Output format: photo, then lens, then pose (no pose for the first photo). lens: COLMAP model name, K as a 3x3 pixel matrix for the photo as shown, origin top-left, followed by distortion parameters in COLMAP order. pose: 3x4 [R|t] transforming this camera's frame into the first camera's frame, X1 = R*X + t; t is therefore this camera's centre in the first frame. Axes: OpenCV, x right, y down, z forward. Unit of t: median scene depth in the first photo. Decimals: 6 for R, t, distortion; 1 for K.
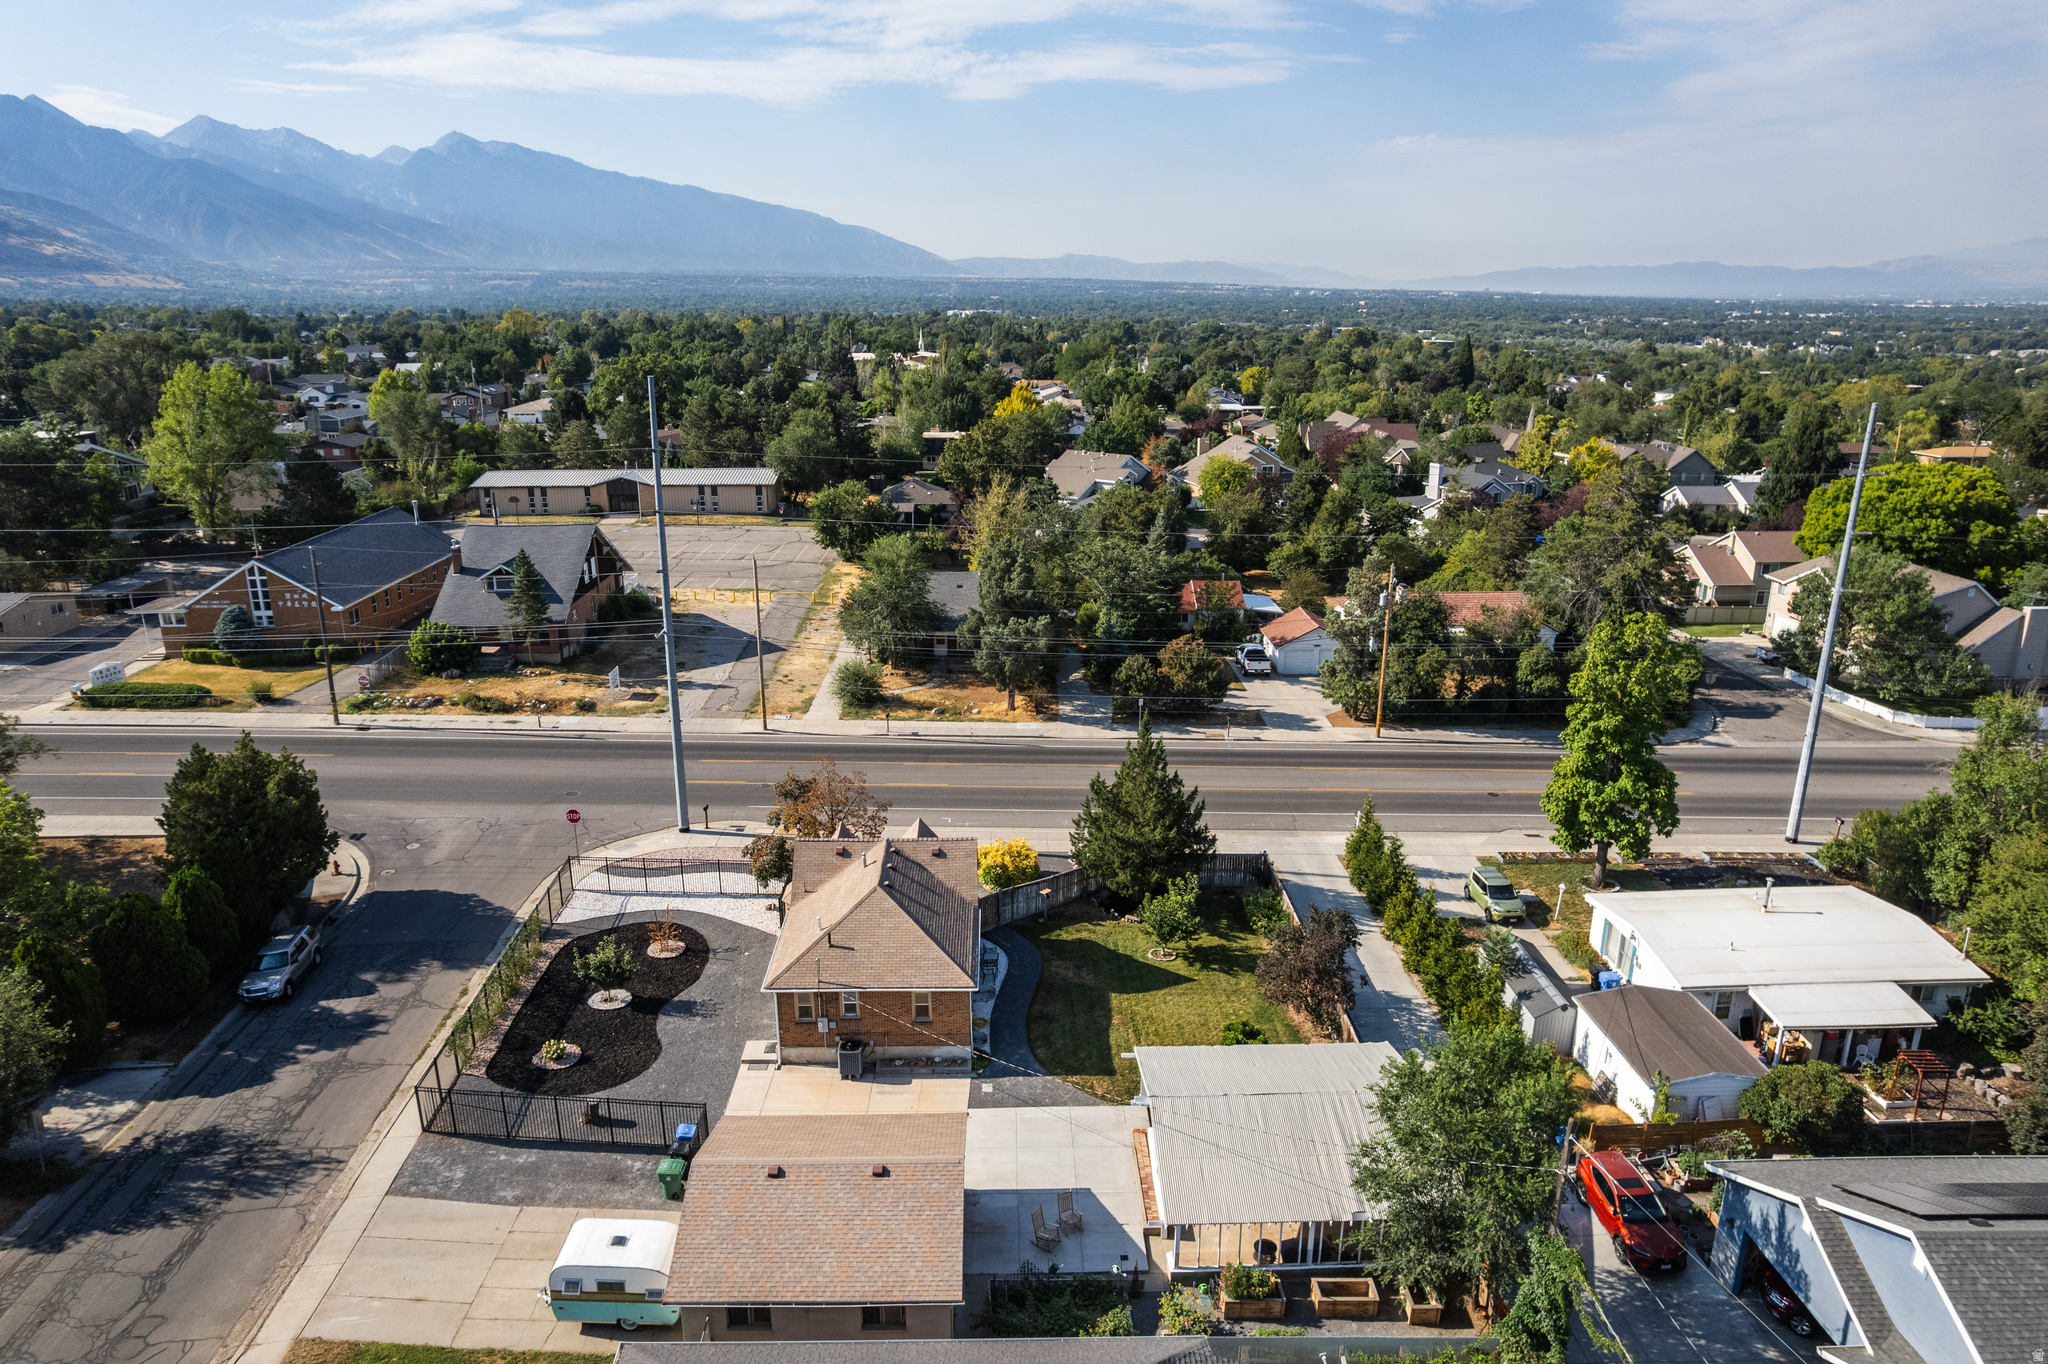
lens RADIAL K [[1318.7, 0, 1024.0], [0, 1318.7, 682.0], [0, 0, 1]] dist [-0.072987, 0.061818]
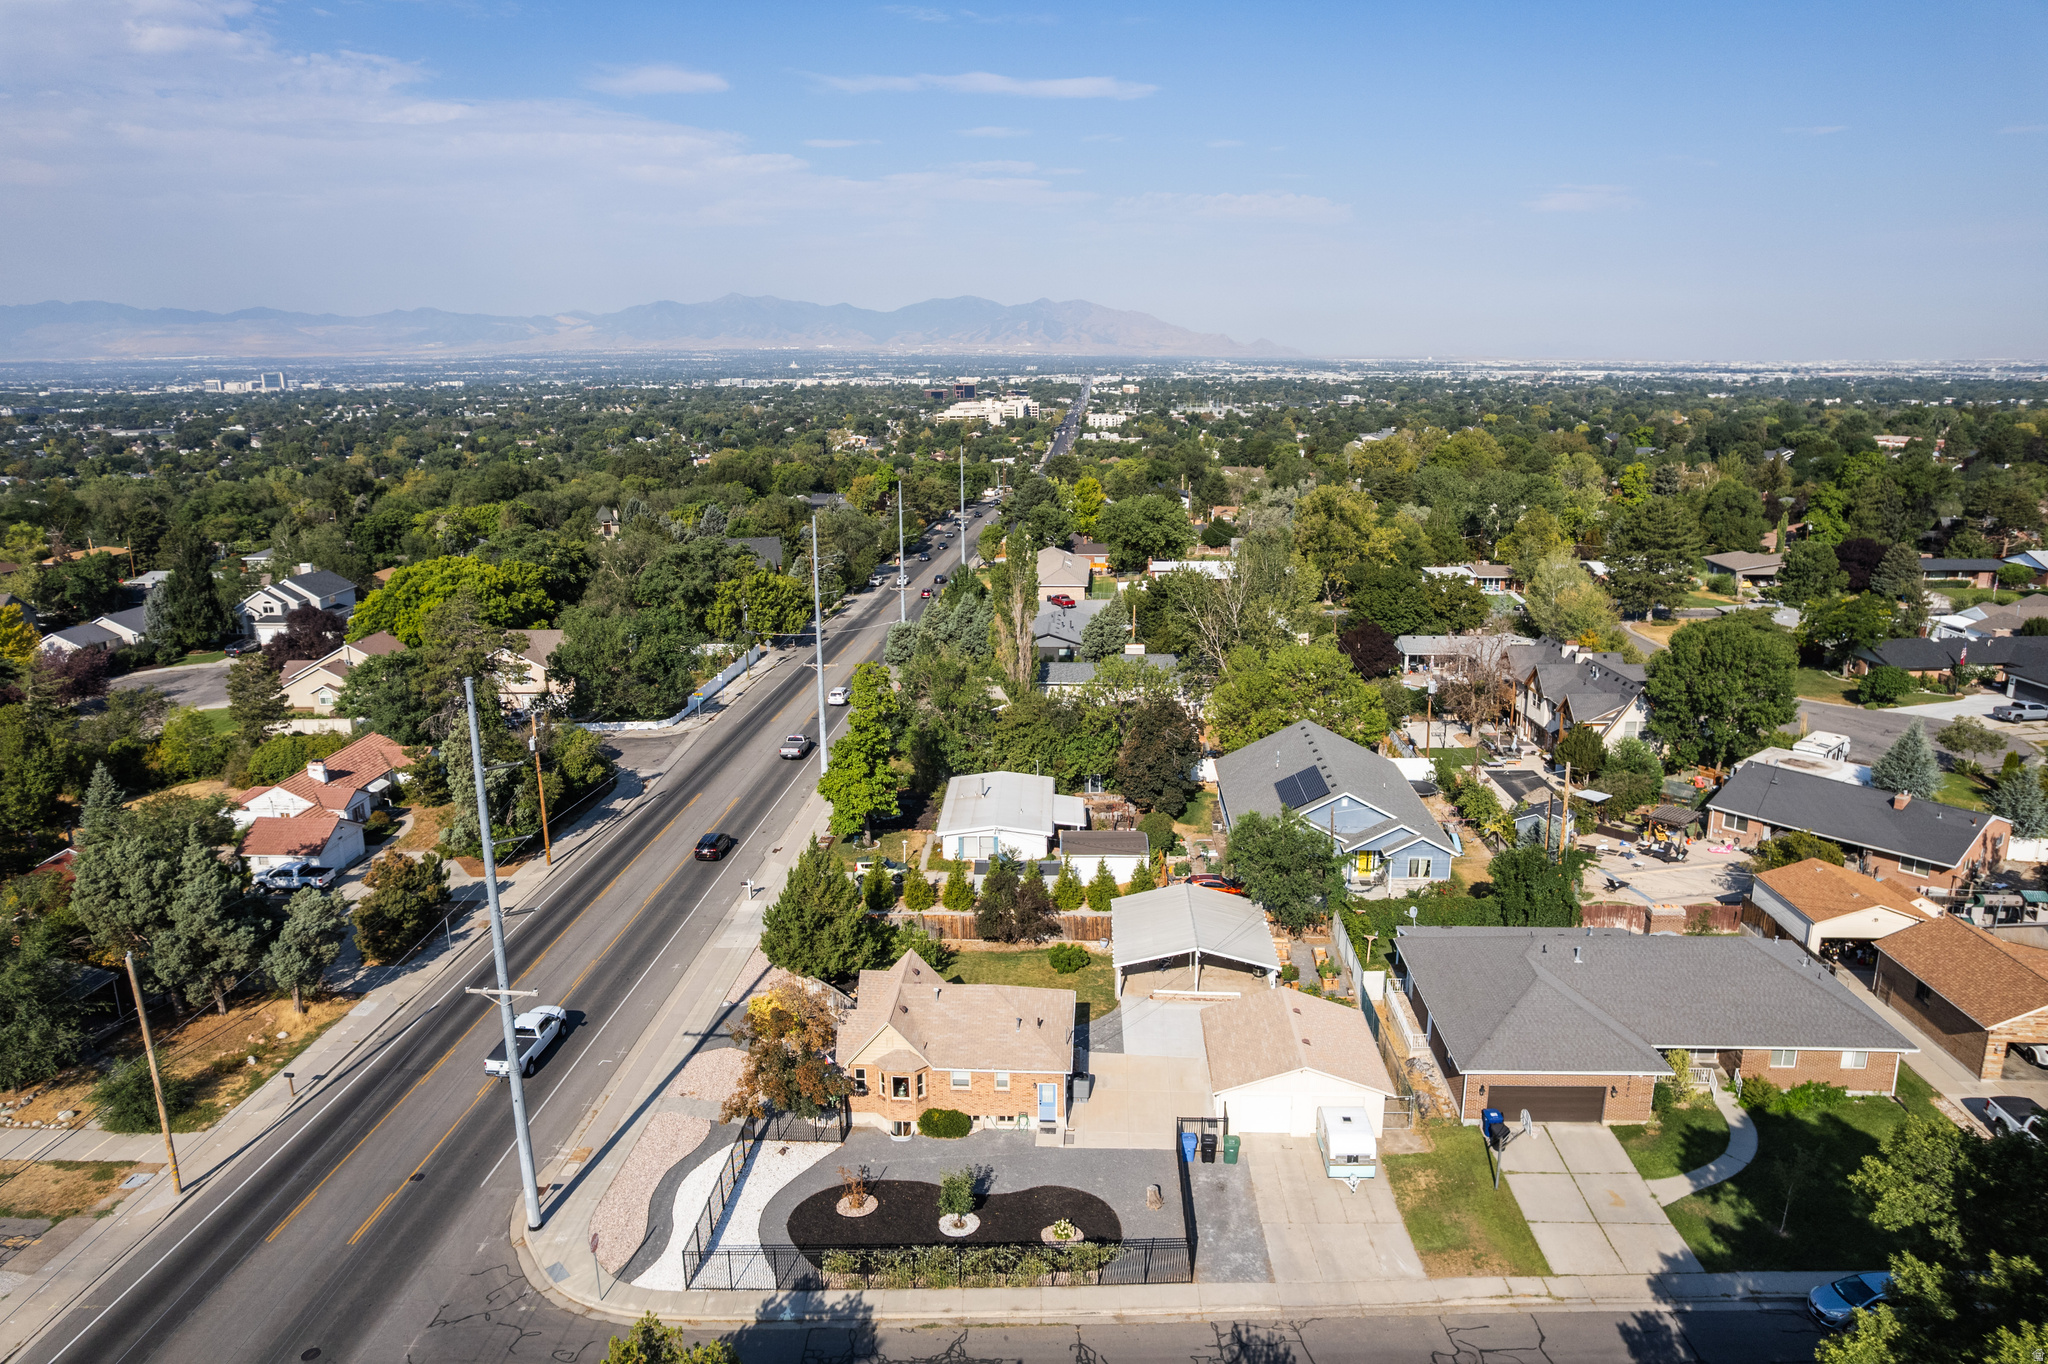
lens RADIAL K [[1318.7, 0, 1024.0], [0, 1318.7, 682.0], [0, 0, 1]] dist [-0.072987, 0.061818]
pose [[0.075508, -0.241367, 0.967492, -1.014452], [0.298444, 0.931255, 0.209035, -0.296248], [-0.951436, 0.272958, 0.142351, 0.583370]]
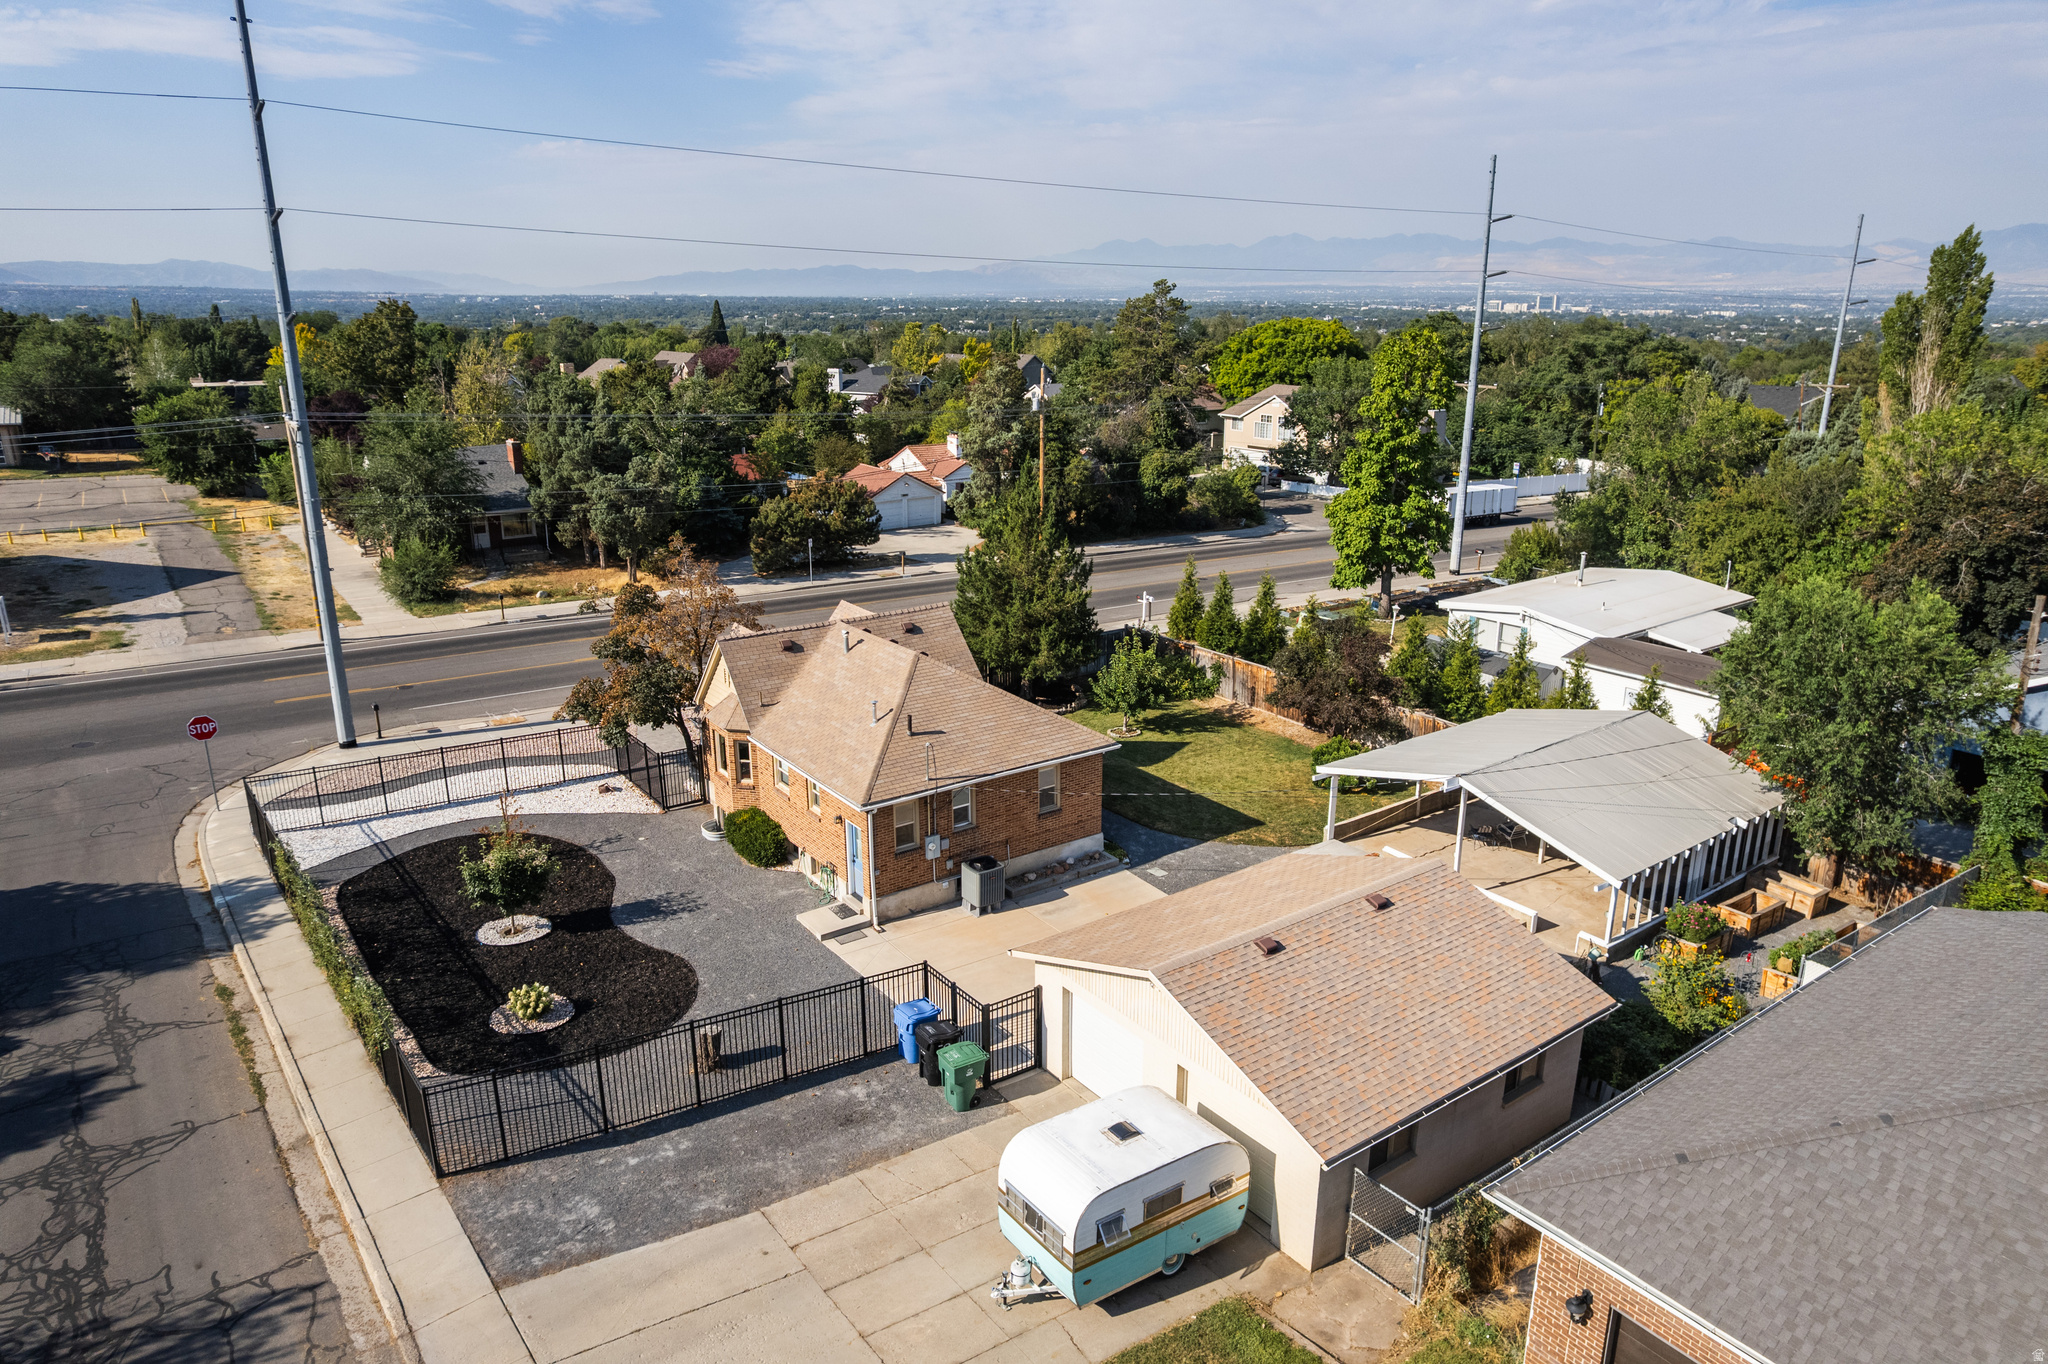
lens RADIAL K [[1314.9, 0, 1021.9], [0, 1314.9, 671.7], [0, 0, 1]] dist [-0.078404, 0.068965]
pose [[0.826504, -0.155523, 0.541022, -0.361698], [0.162393, 0.986092, 0.035379, 0.121385], [-0.538999, 0.058617, 0.840264, 0.314401]]
